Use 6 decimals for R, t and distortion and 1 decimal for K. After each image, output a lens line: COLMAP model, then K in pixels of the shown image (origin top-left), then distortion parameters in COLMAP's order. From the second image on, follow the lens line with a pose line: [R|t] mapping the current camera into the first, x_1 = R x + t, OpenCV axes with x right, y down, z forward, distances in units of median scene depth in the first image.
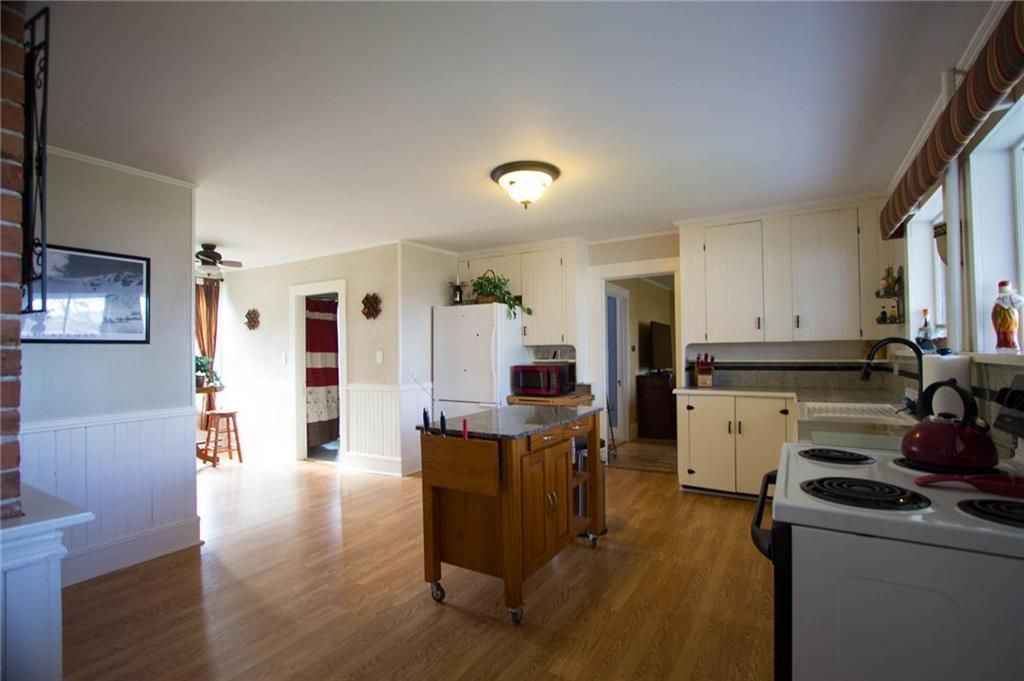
lens RADIAL K [[481.9, 0, 512.0], [0, 481.9, 340.5], [0, 0, 1]] dist [-0.017494, 0.000099]
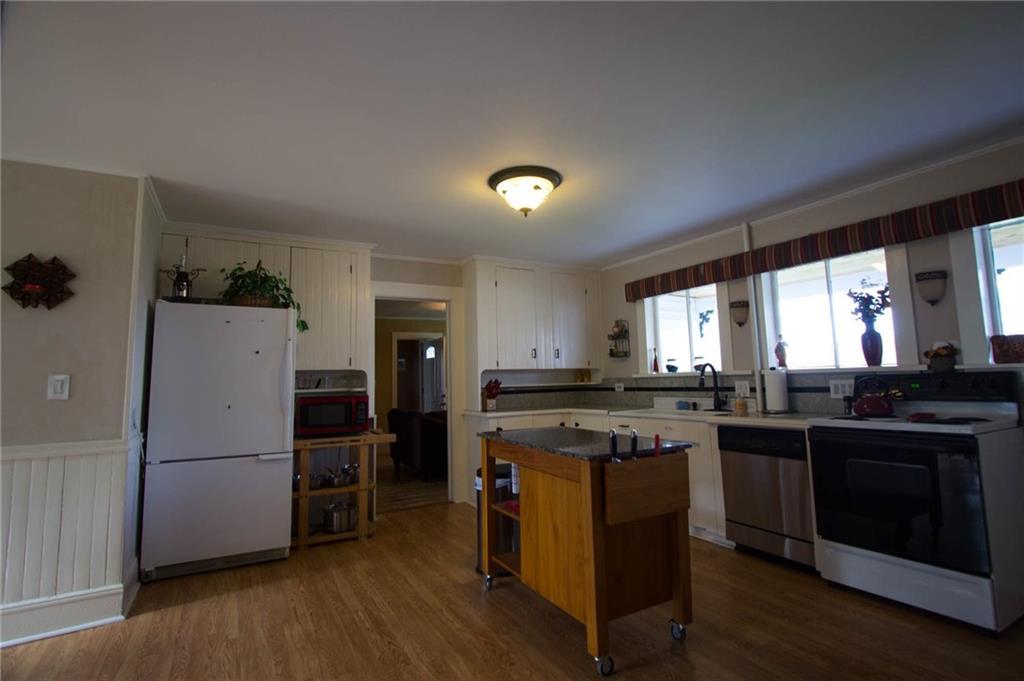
lens RADIAL K [[497.2, 0, 515.9], [0, 497.2, 321.2], [0, 0, 1]] dist [-0.019556, 0.000076]
pose [[0.484551, 0.105505, 0.868377, -0.579353], [-0.001051, 0.992769, -0.120032, 0.032214], [-0.874762, 0.057249, 0.481158, 0.407863]]
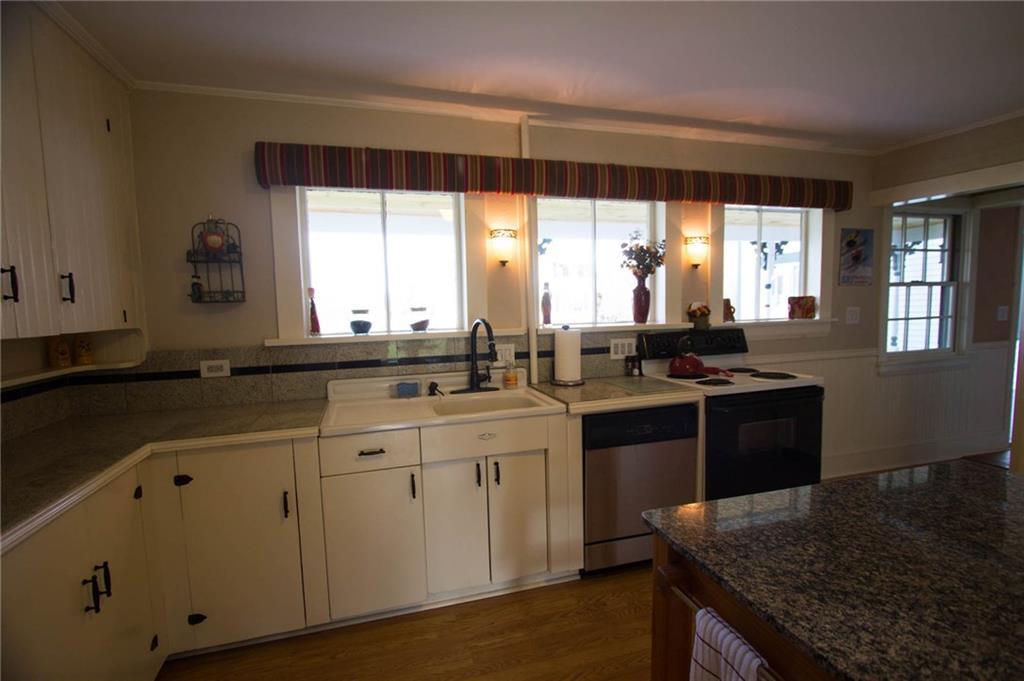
lens RADIAL K [[475.5, 0, 521.1], [0, 475.5, 343.1], [0, 0, 1]] dist [-0.018676, 0.000515]
pose [[-0.743086, -0.025450, 0.668712, 0.016144], [0.018780, 0.998090, 0.058855, -0.007308], [-0.668933, 0.056293, -0.741188, 0.951897]]
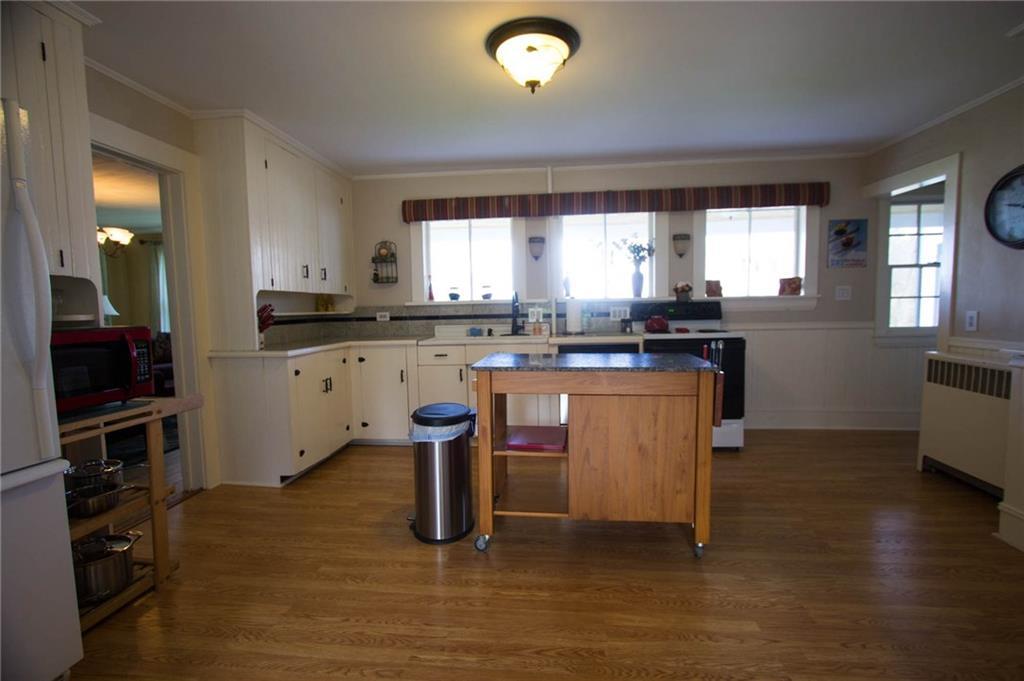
lens RADIAL K [[475.5, 0, 521.1], [0, 475.5, 343.1], [0, 0, 1]] dist [-0.018676, 0.000515]
pose [[-0.434660, -0.043854, 0.899526, -0.460143], [0.006741, 0.998627, 0.051943, 0.053085], [-0.900569, 0.028641, -0.433768, 0.972680]]
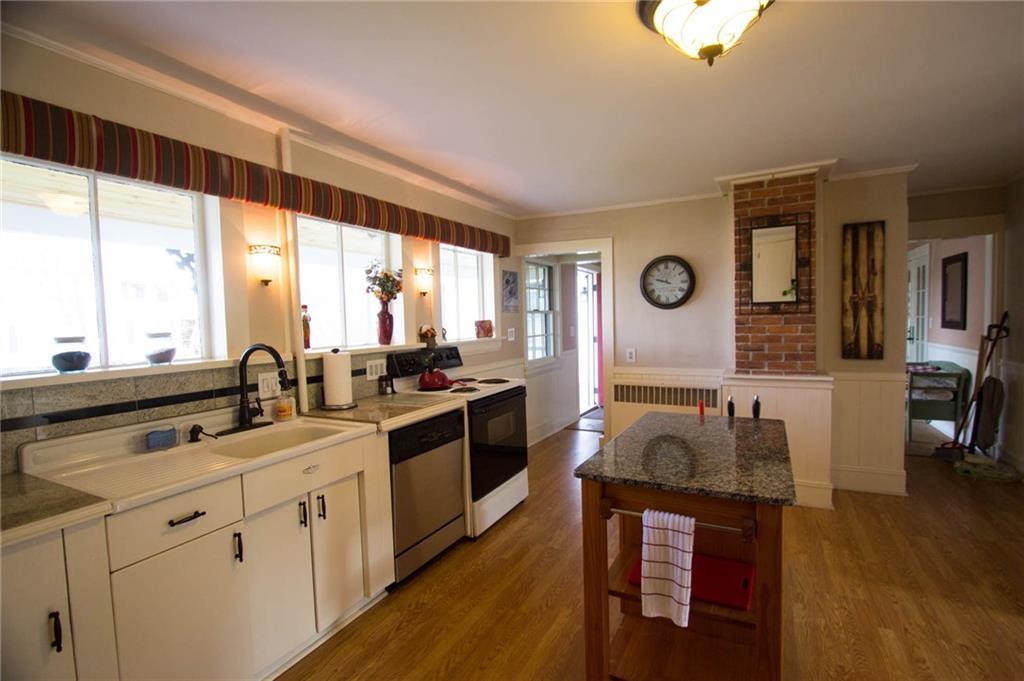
lens RADIAL K [[473.2, 0, 512.0], [0, 473.2, 340.5], [0, 0, 1]] dist [-0.018047, 0.000032]
pose [[-0.997593, 0.044730, -0.052983, 0.198935], [0.043545, 0.998779, 0.023325, -0.007436], [0.053961, 0.020962, -0.998323, 1.073380]]
